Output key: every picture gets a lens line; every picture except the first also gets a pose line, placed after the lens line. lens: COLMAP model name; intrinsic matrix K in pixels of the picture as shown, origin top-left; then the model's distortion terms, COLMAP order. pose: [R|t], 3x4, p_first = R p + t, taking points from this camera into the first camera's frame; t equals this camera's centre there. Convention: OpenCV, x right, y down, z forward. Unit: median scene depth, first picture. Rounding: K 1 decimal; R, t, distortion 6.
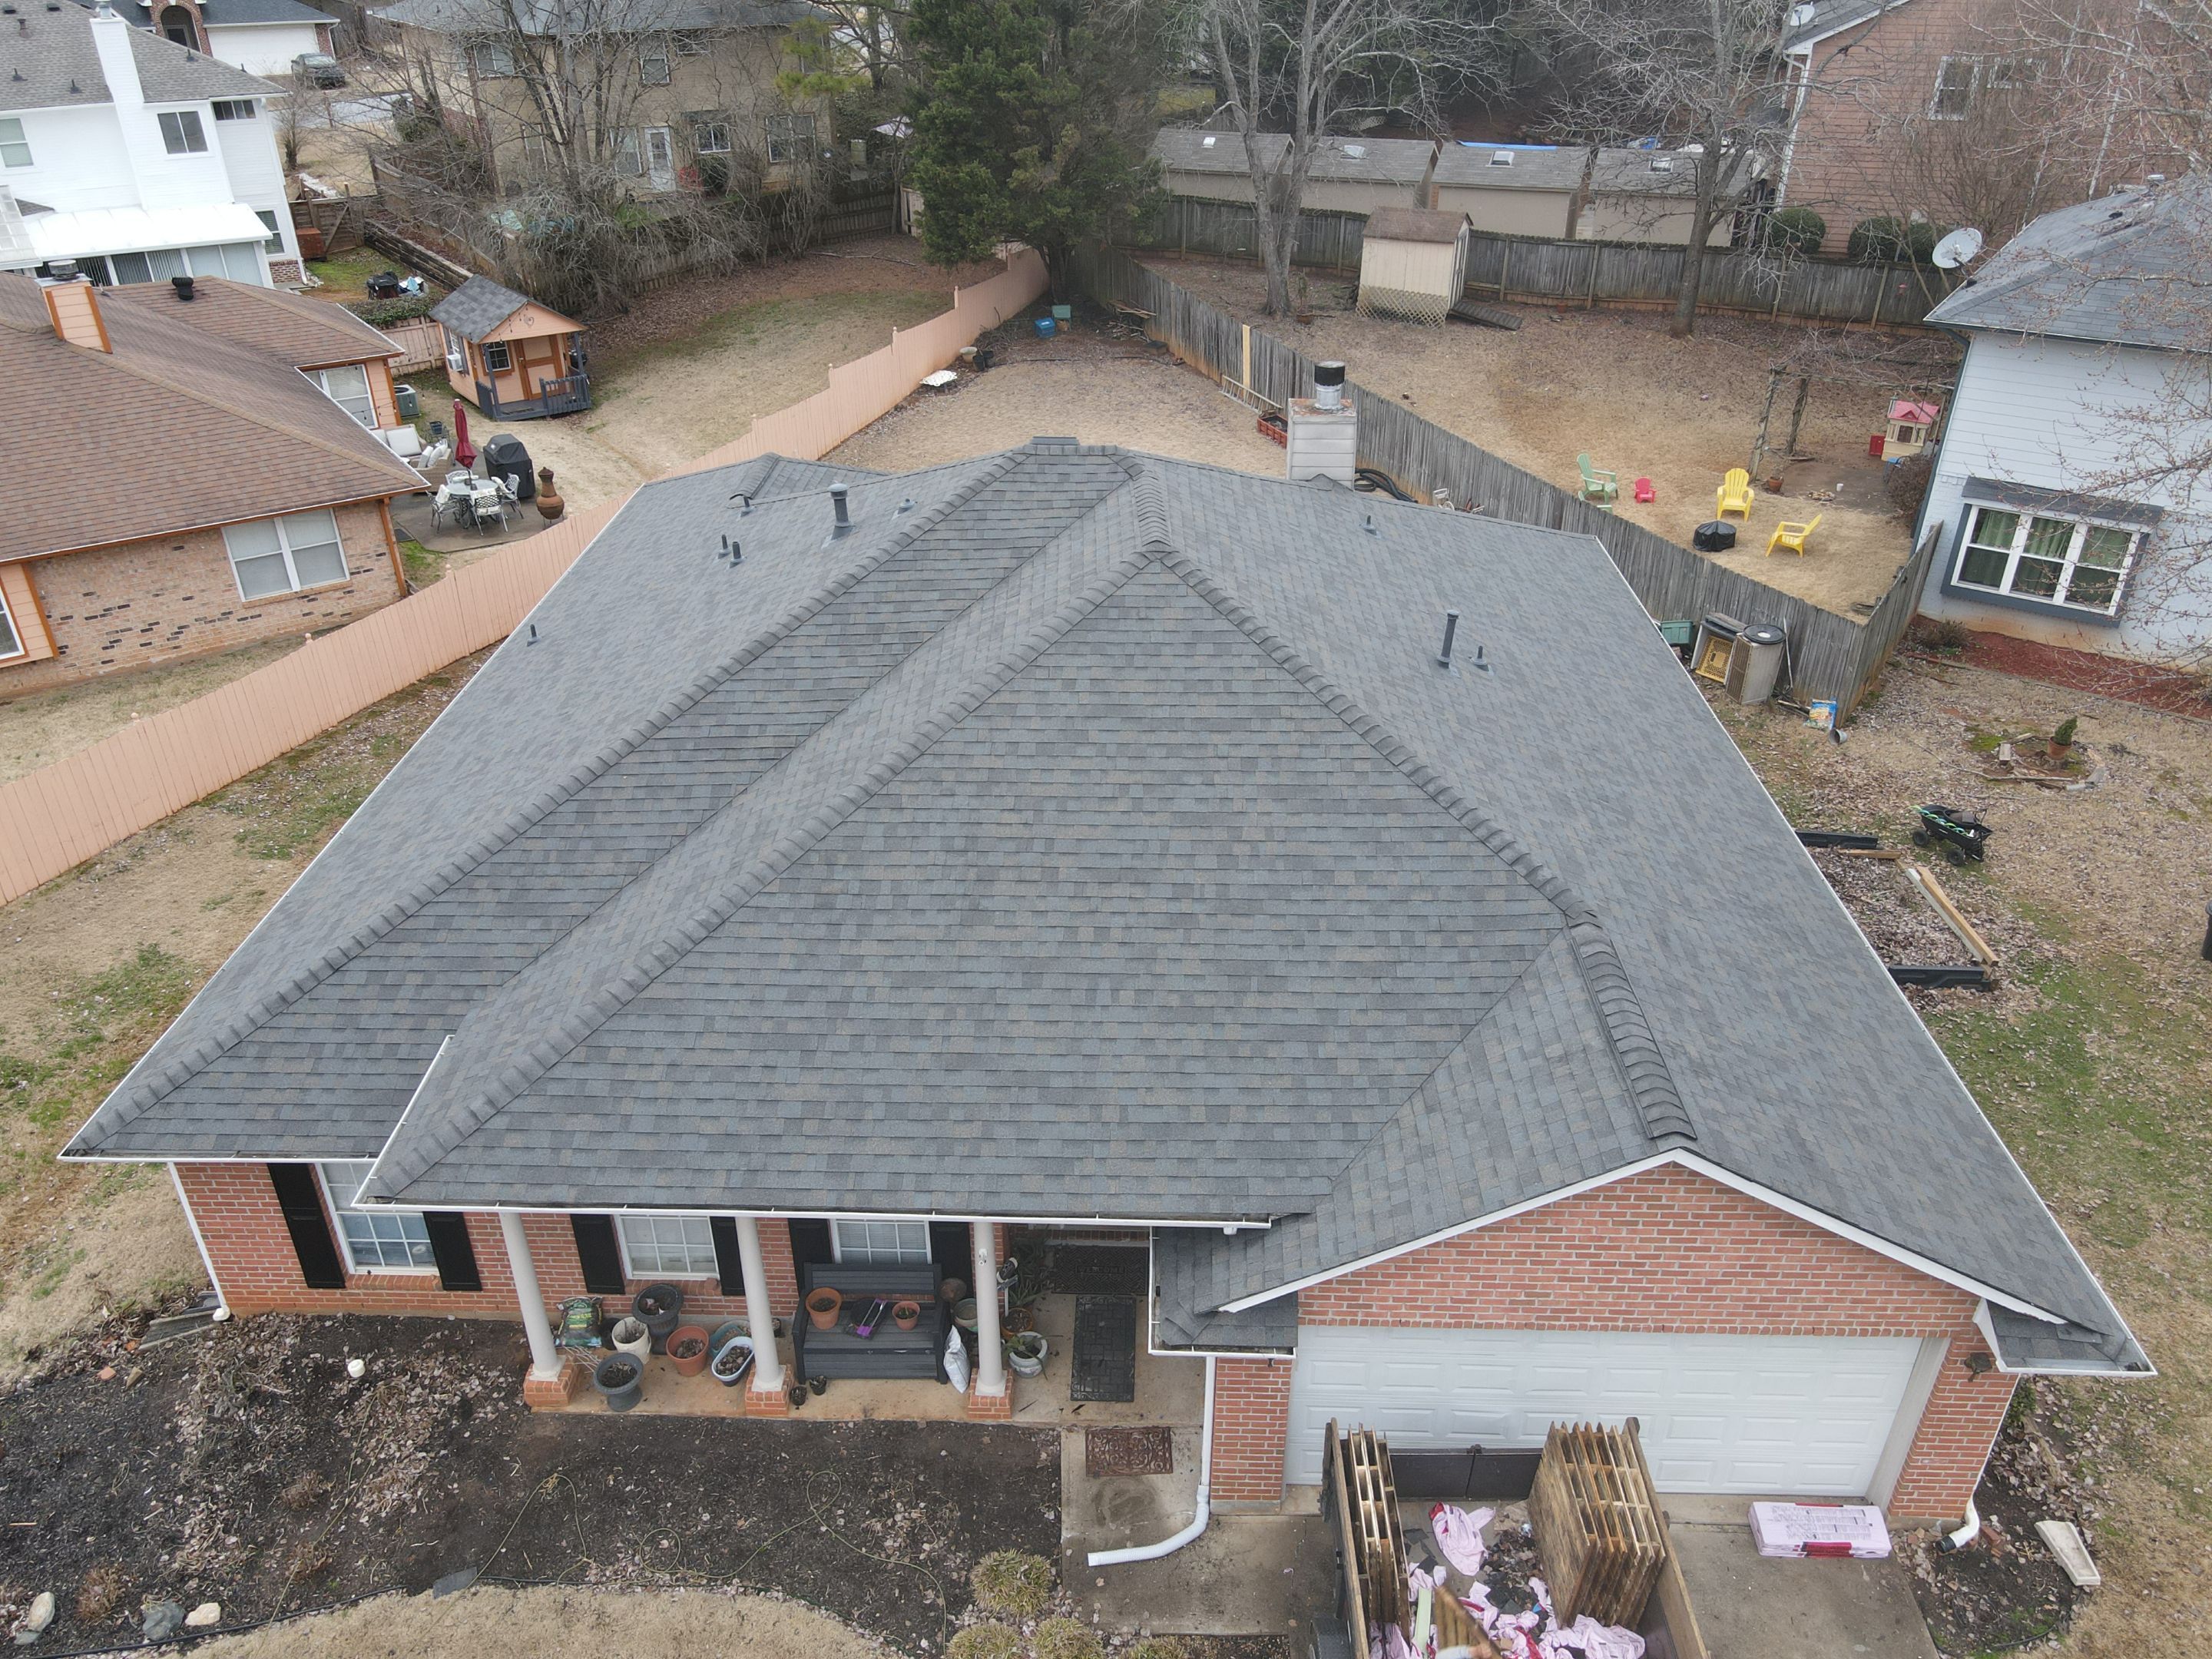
lens RADIAL K [[1625.1, 0, 1110.2], [0, 1625.1, 821.4], [0, 0, 1]] dist [0.008994, 0.009269]
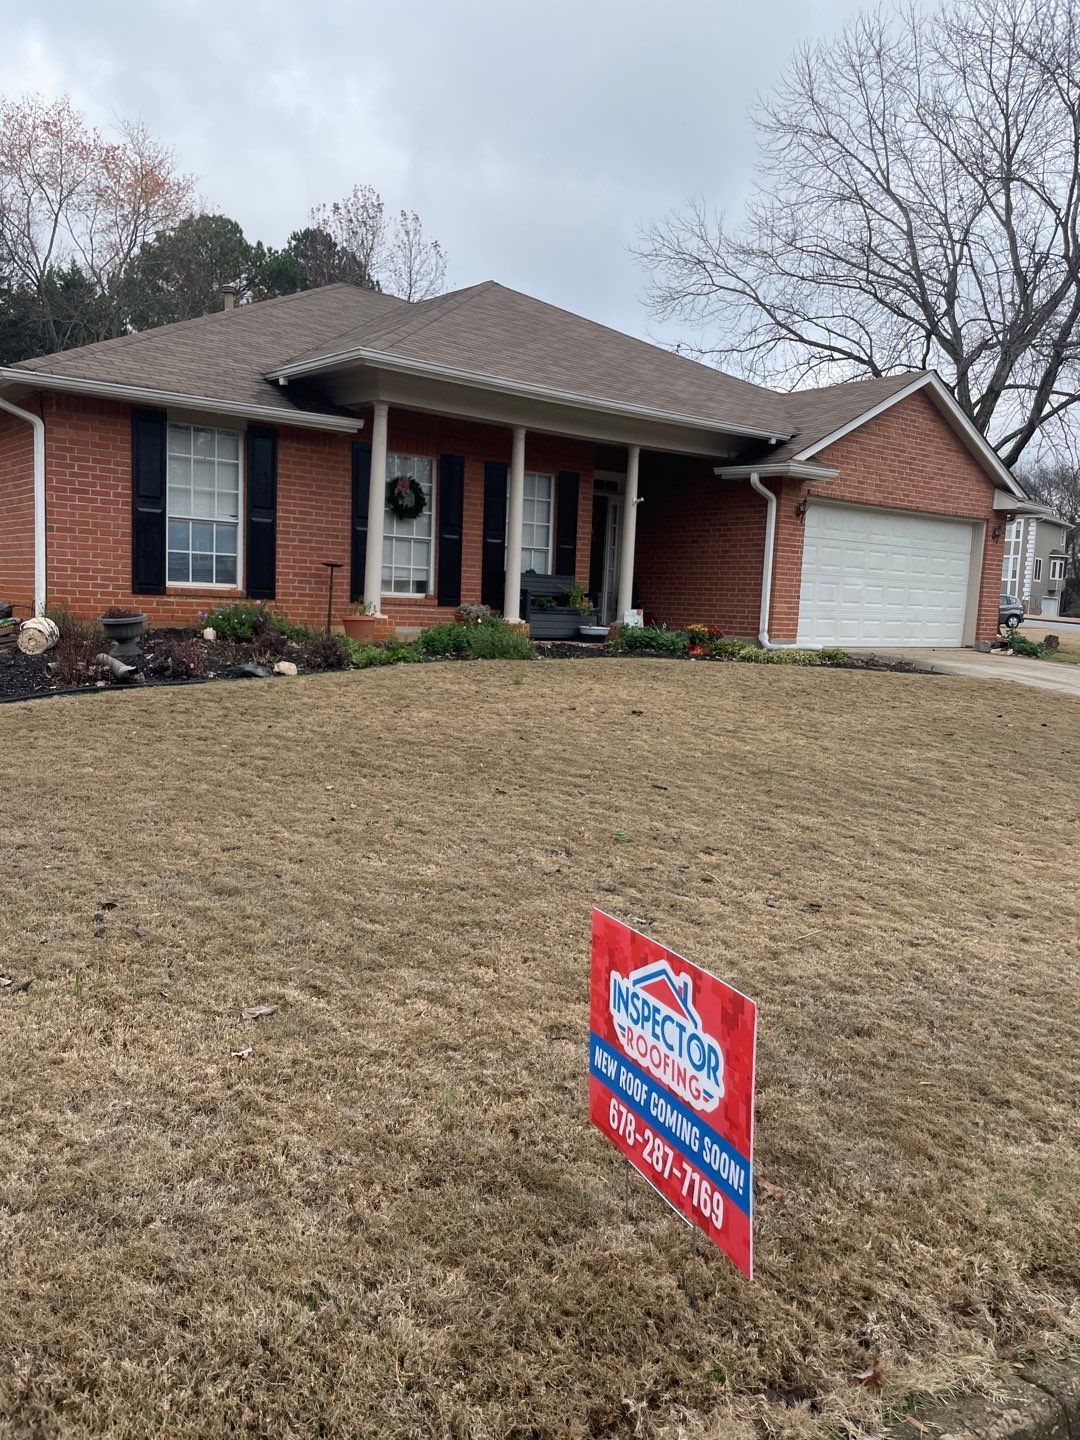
lens RADIAL K [[1058.3, 0, 543.6], [0, 1058.3, 721.0], [0, 0, 1]] dist [0.001620, 0.028140]
pose [[0.755919, -0.042690, 0.653272, -0.512738], [0.285277, 0.919627, -0.270005, 0.437178], [-0.589240, 0.390465, 0.707342, 0.231488]]
